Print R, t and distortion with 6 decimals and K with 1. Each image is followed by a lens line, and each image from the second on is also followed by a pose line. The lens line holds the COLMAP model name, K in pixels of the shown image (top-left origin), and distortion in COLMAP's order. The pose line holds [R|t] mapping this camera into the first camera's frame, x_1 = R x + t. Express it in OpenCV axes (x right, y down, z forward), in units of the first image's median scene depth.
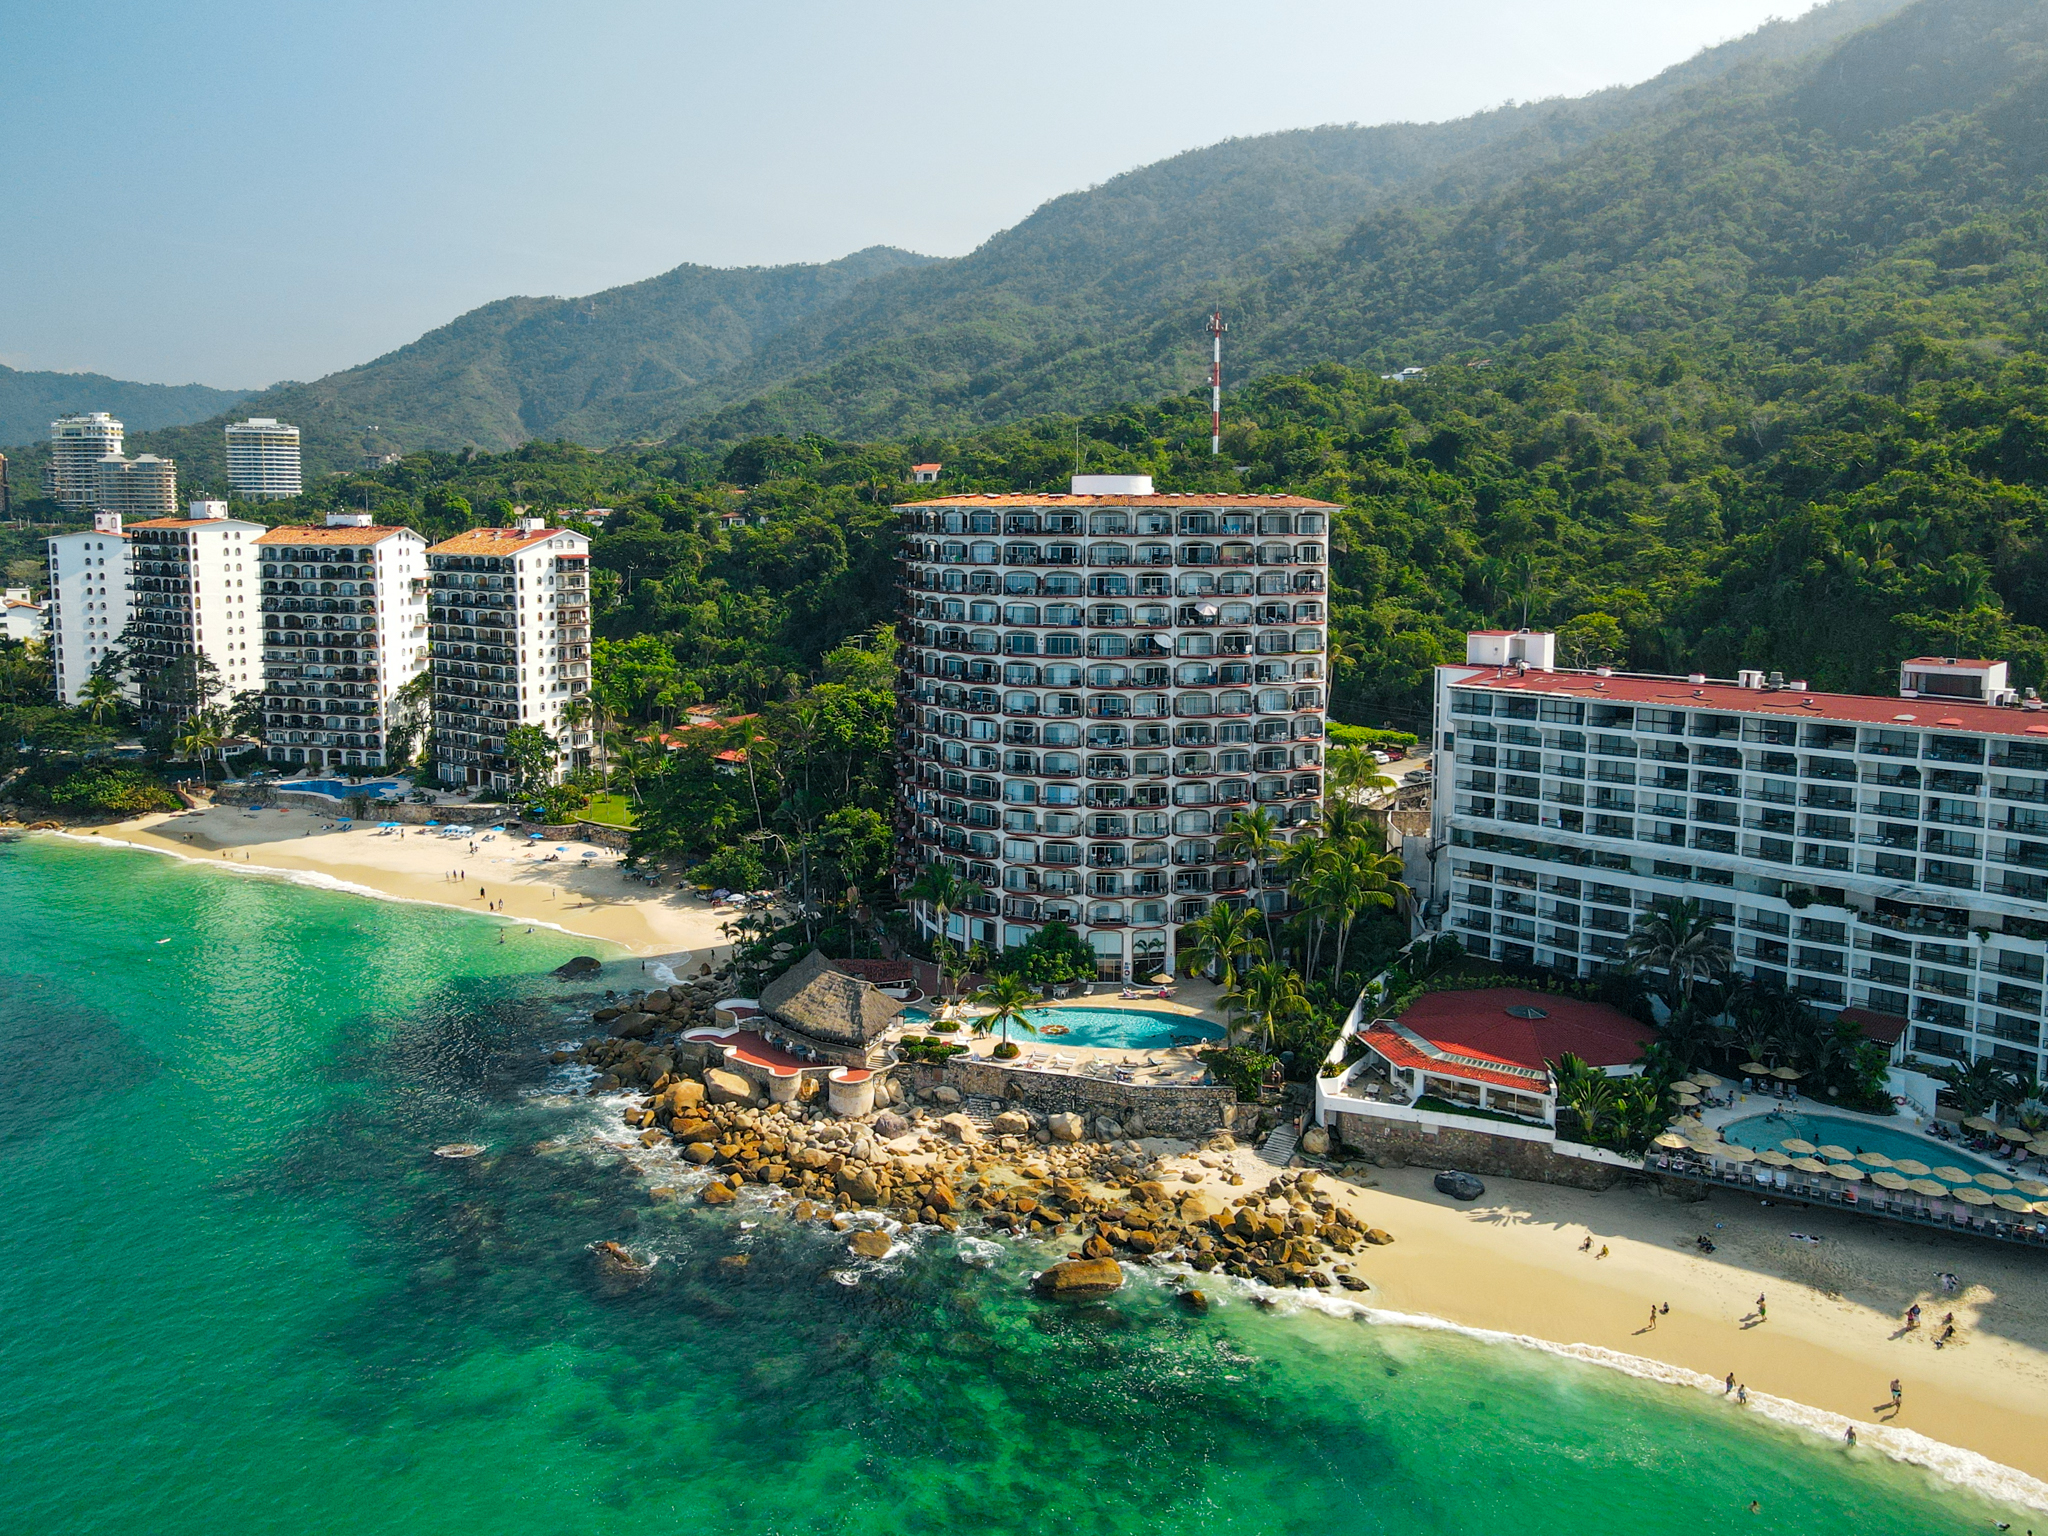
lens RADIAL K [[1439.4, 0, 1024.6], [0, 1439.4, 828.4], [0, 0, 1]] dist [0.009126, 0.049004]
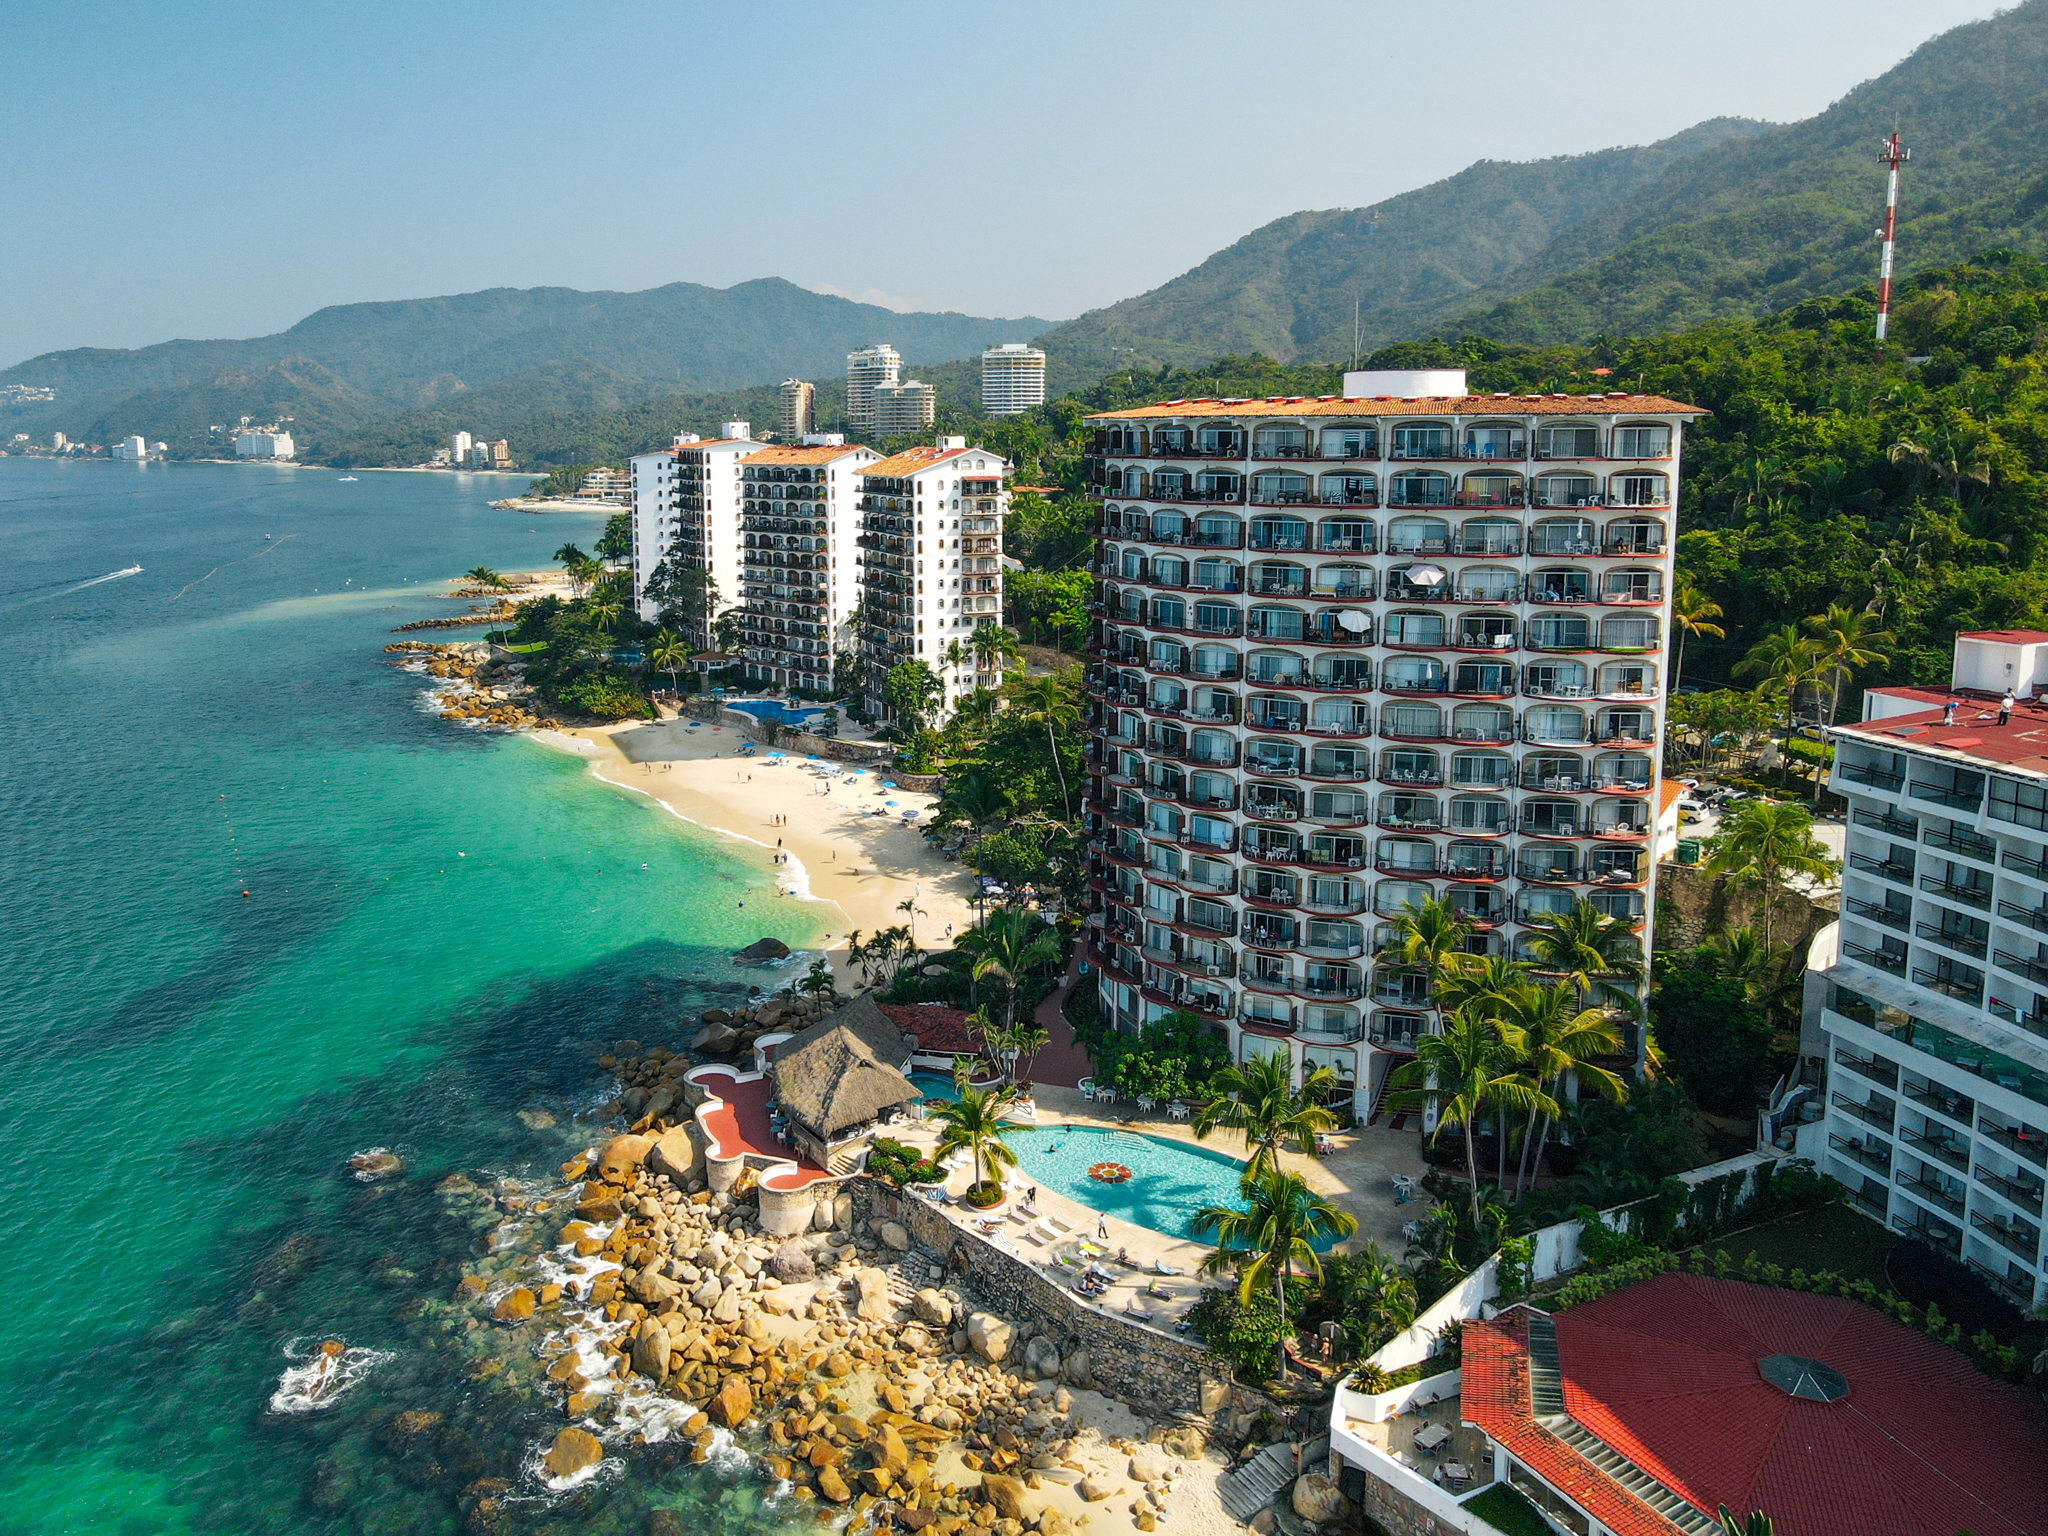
lens RADIAL K [[1493.5, 0, 1024.0], [0, 1493.5, 768.0], [0, 0, 1]] dist [0.008085, 0.003201]
pose [[0.864480, 0.106994, -0.491148, 0.294631], [-0.103535, 0.994034, 0.034310, -0.068658], [0.491889, 0.021191, 0.870400, 0.323216]]
